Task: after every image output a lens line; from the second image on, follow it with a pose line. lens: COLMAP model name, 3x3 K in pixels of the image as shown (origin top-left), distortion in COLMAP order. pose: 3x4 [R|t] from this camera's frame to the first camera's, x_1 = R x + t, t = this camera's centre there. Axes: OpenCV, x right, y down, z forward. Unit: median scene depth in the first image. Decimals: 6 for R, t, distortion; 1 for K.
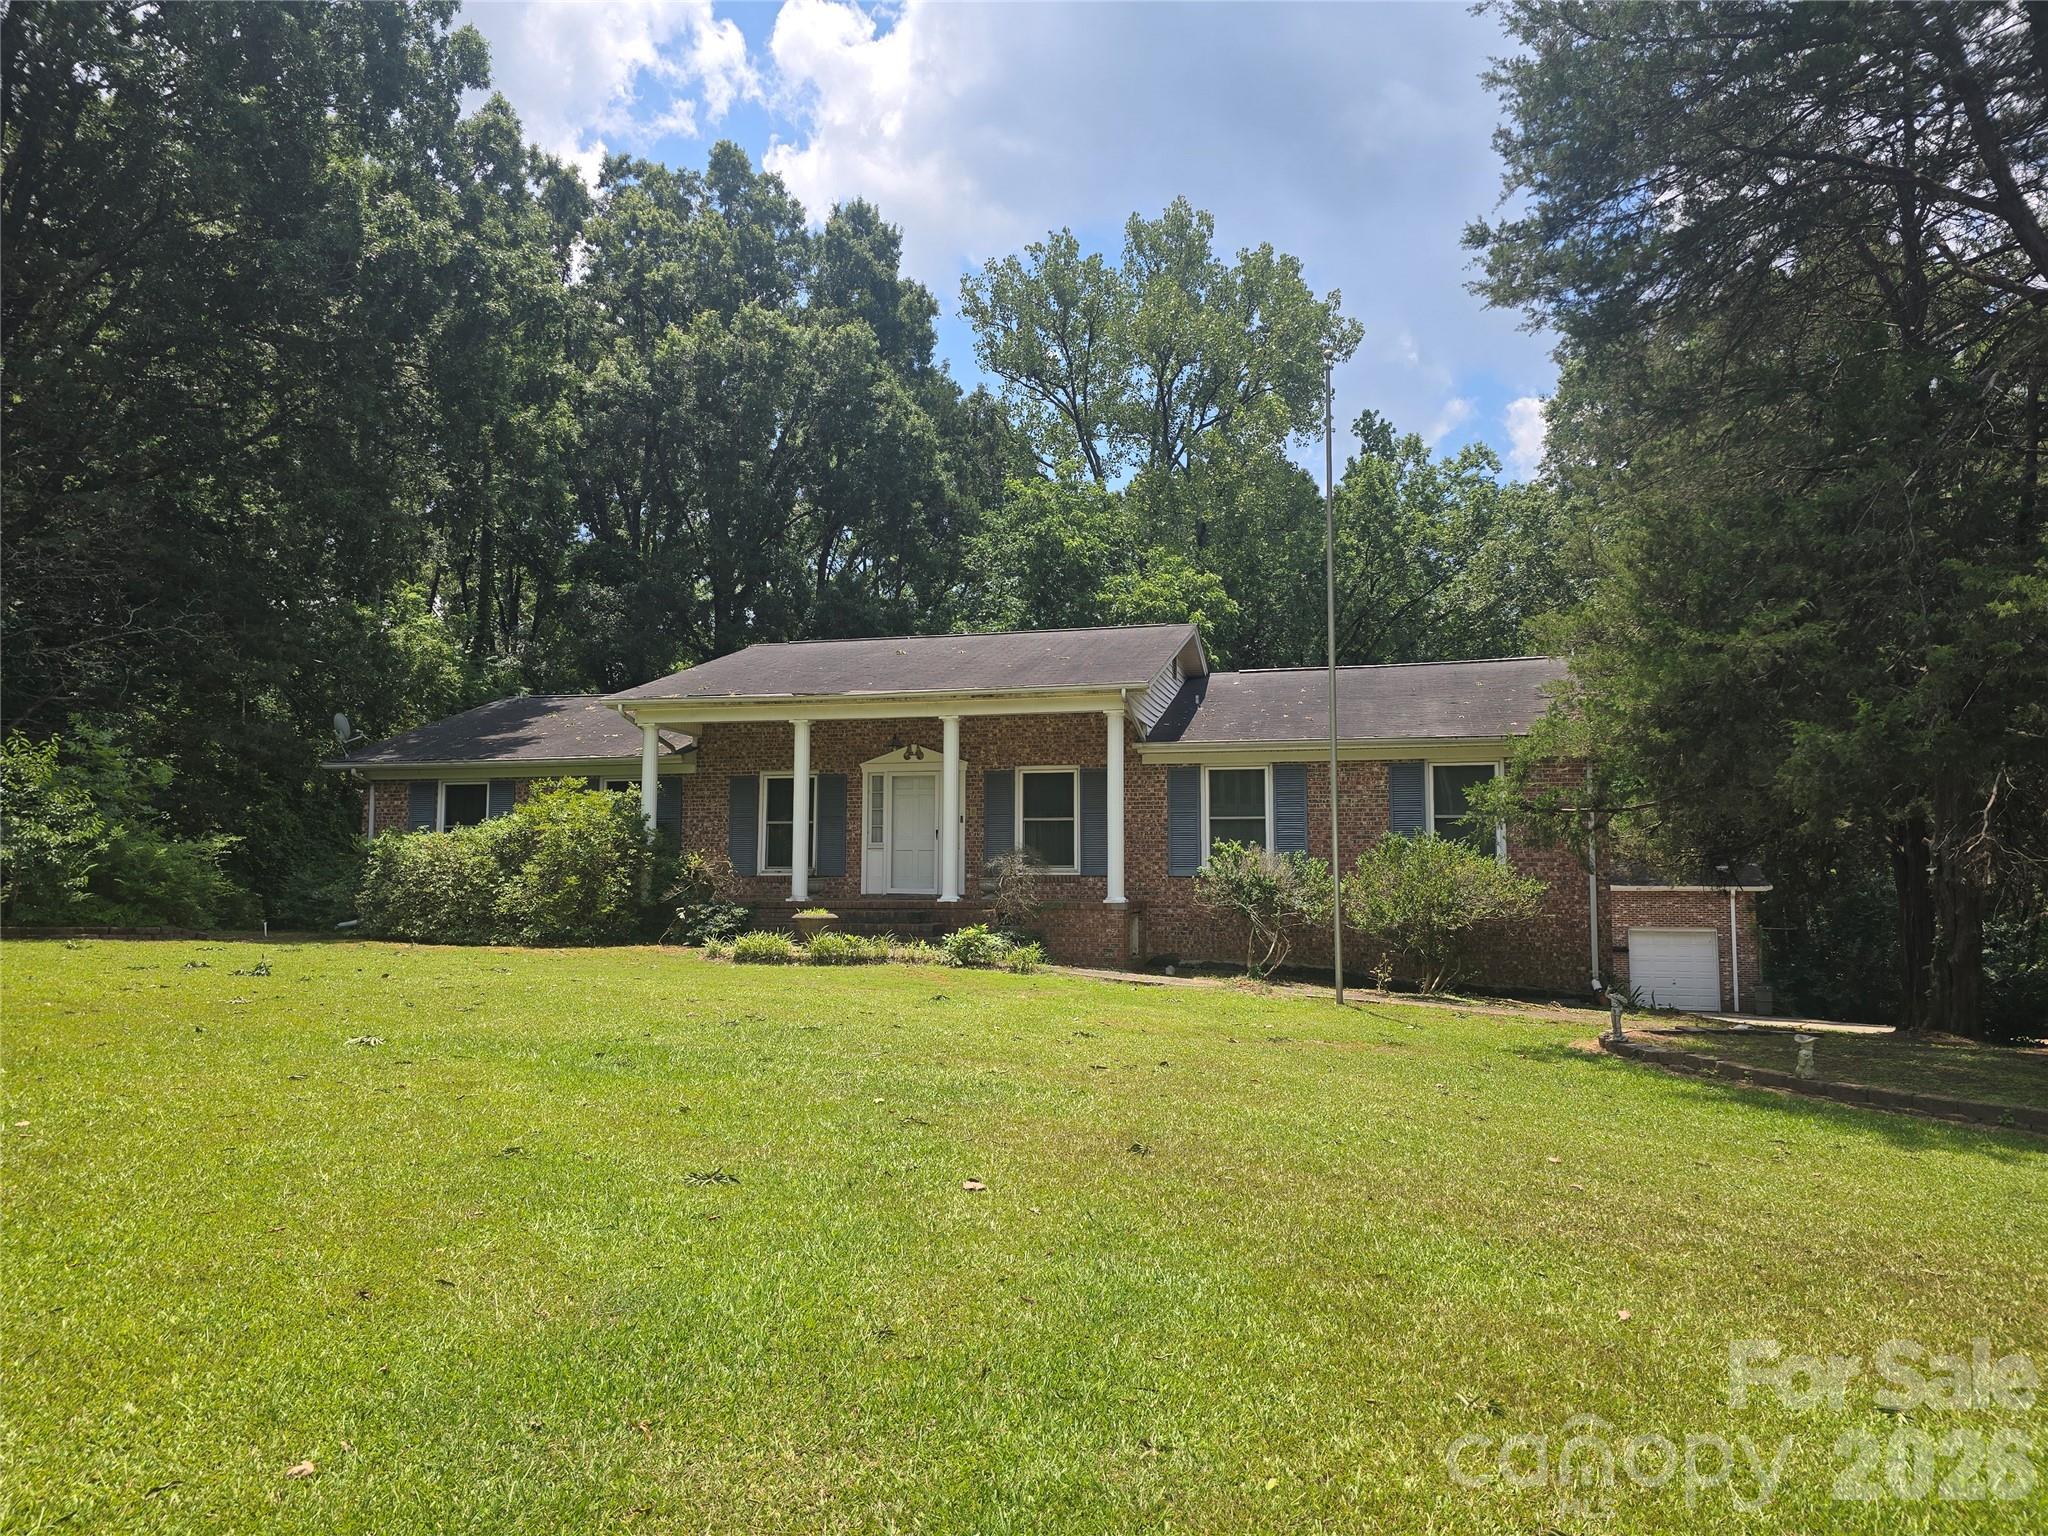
lens RADIAL K [[1359.5, 0, 1024.0], [0, 1359.5, 768.0], [0, 0, 1]] dist [0.122174, -0.241064]
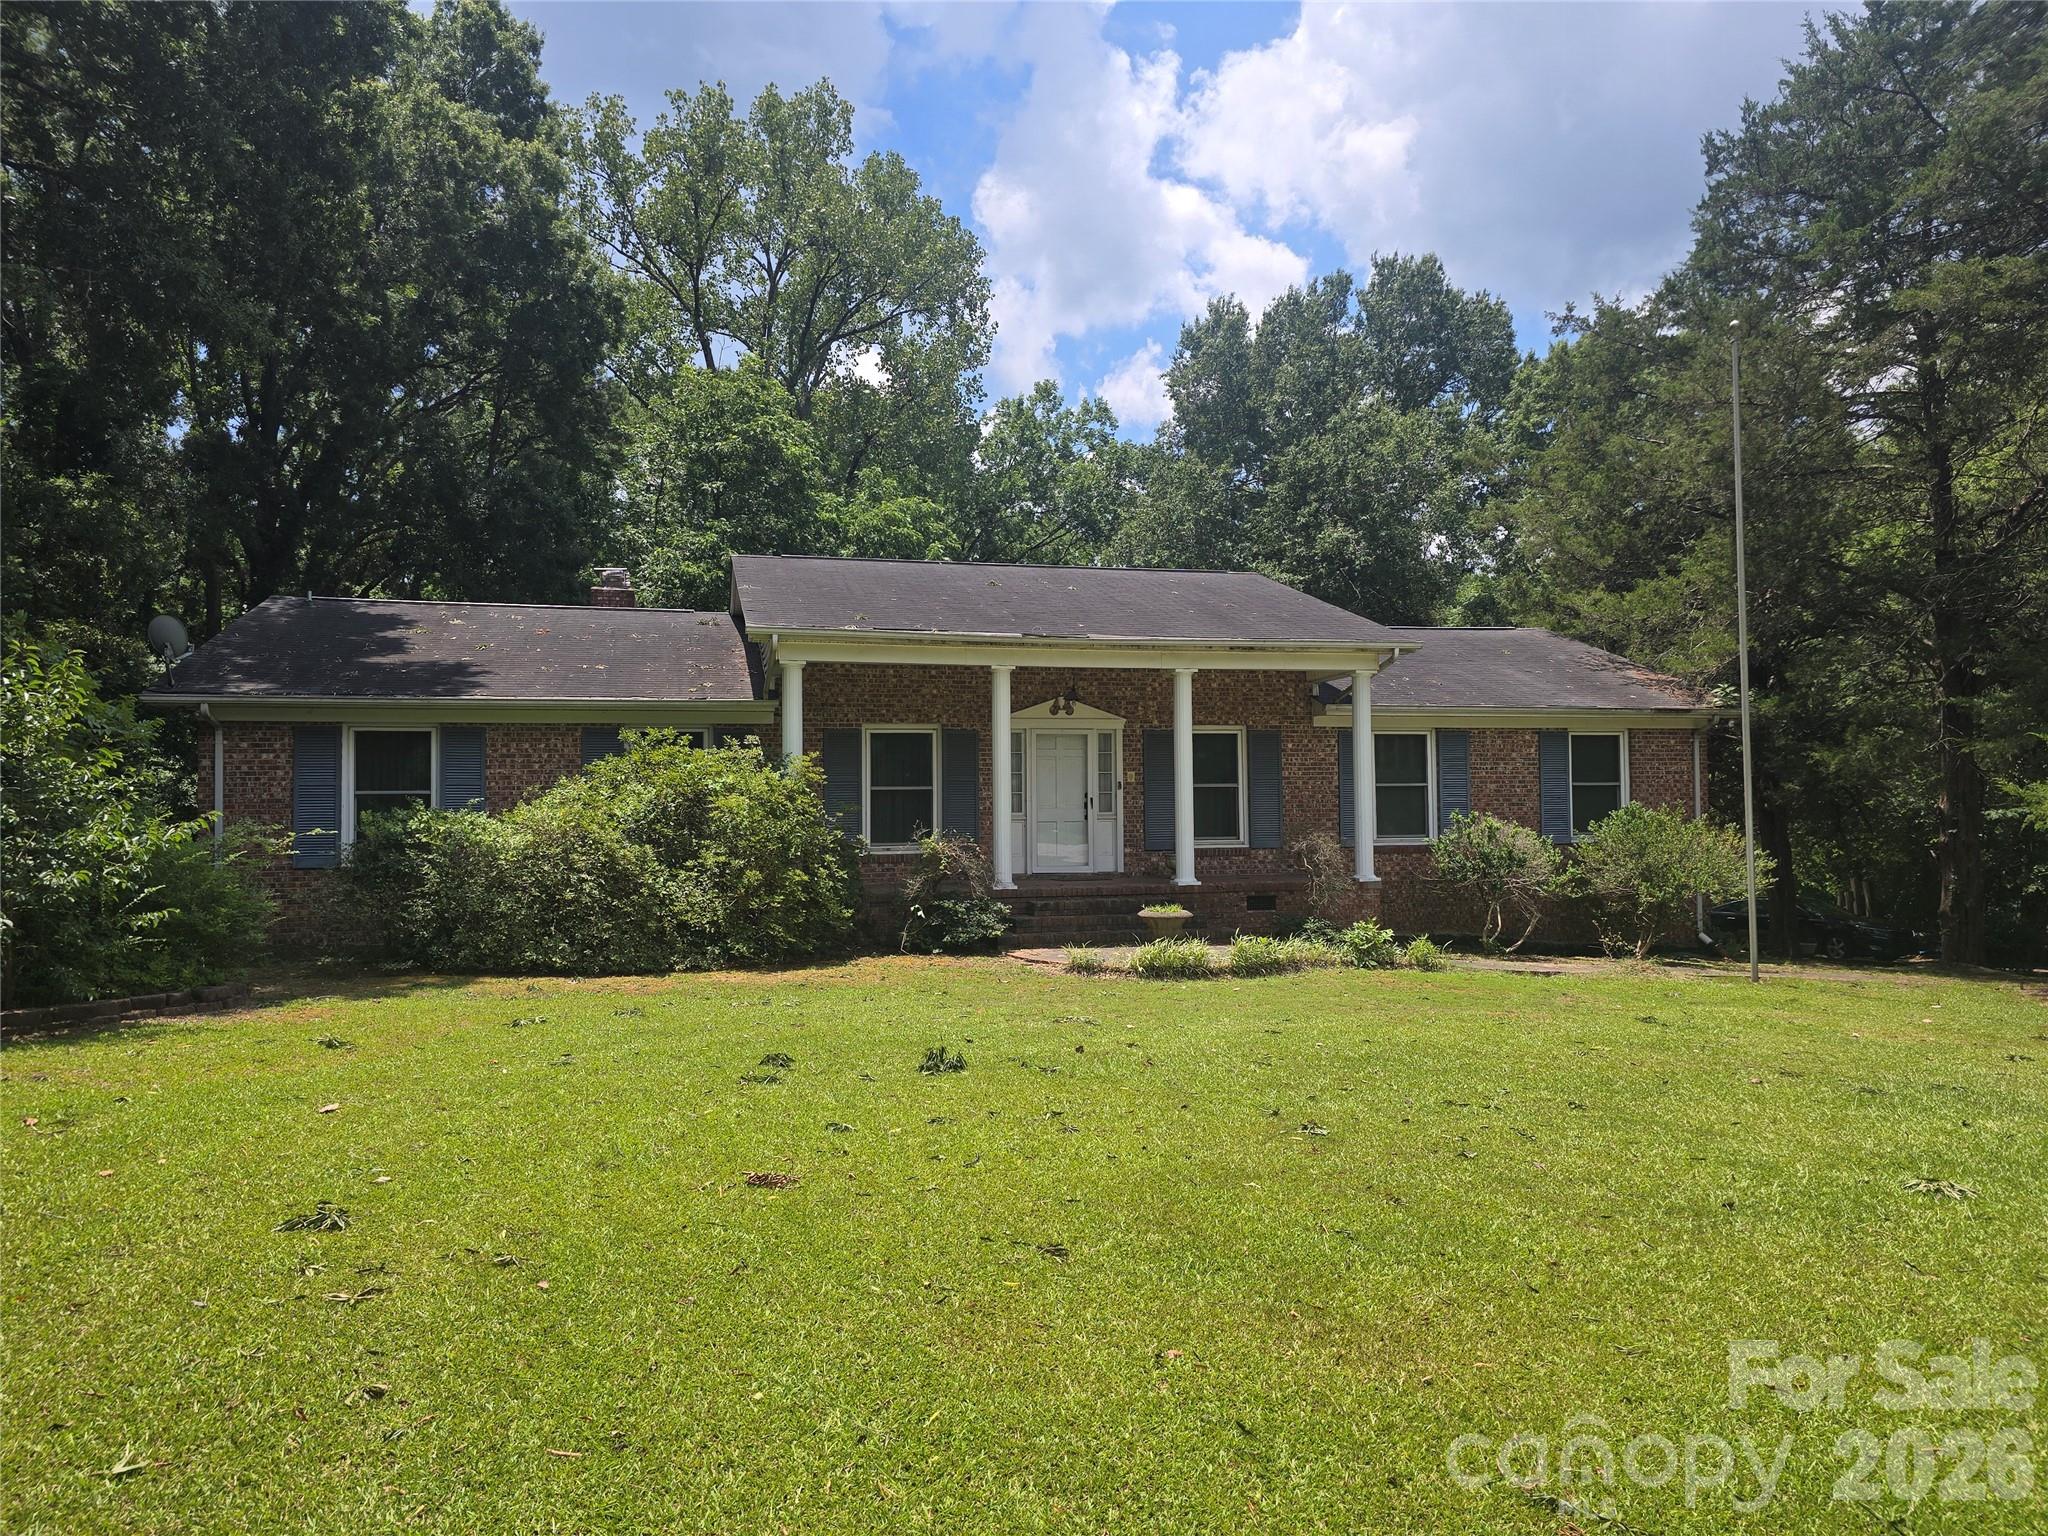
lens RADIAL K [[1359.5, 0, 1024.0], [0, 1359.5, 768.0], [0, 0, 1]] dist [0.122174, -0.241064]
pose [[0.870358, 0.001602, 0.492417, -0.554924], [-0.028023, 0.998535, 0.046282, -0.012584], [-0.491622, -0.054081, 0.869128, 0.296591]]
